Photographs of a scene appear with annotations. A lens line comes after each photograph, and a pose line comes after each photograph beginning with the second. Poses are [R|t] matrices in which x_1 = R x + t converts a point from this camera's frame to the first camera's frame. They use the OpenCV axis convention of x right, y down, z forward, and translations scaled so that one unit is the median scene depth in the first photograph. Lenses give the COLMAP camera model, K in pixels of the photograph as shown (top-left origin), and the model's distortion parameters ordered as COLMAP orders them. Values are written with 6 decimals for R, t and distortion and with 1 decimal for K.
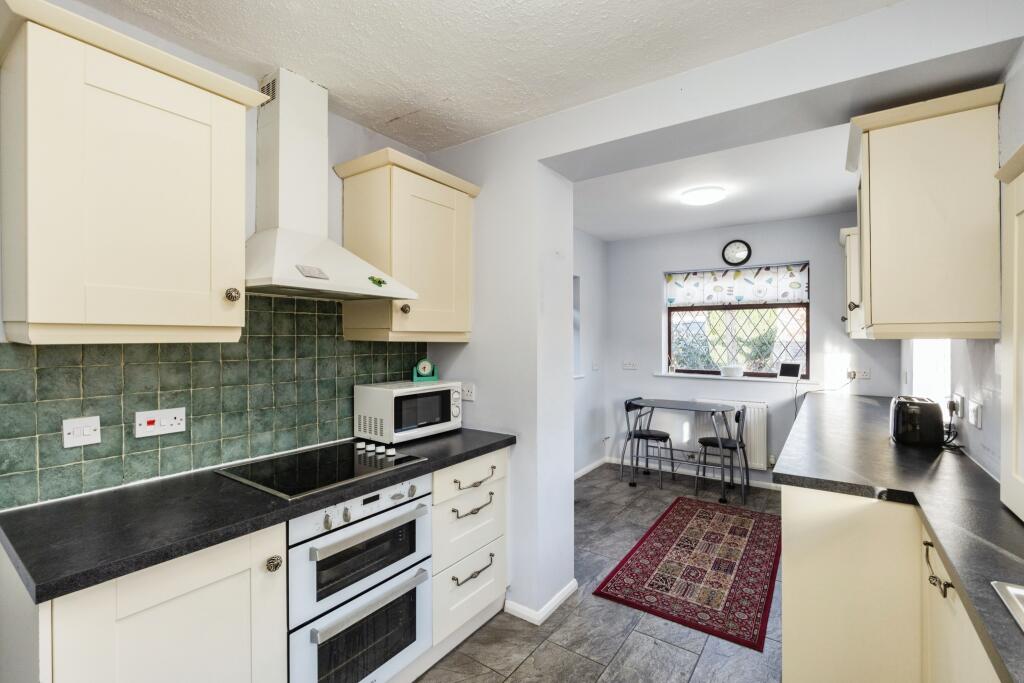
lens RADIAL K [[450.5, 0, 507.2], [0, 450.5, 339.1], [0, 0, 1]] dist [-0.005979, -0.000520]
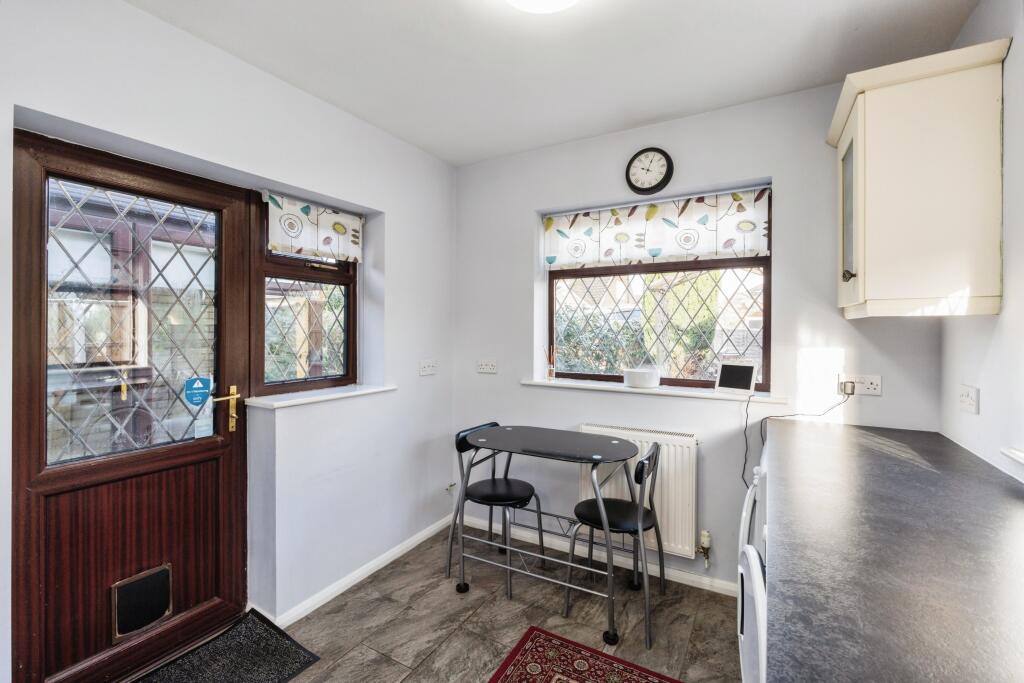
lens RADIAL K [[450.5, 0, 509.2], [0, 450.5, 339.7], [0, 0, 1]] dist [-0.005979, -0.000520]
pose [[0.994858, -0.005284, 0.101139, 0.291475], [0.002993, 0.999736, 0.022795, 0.009177], [-0.101233, -0.022375, 0.994611, 0.472916]]
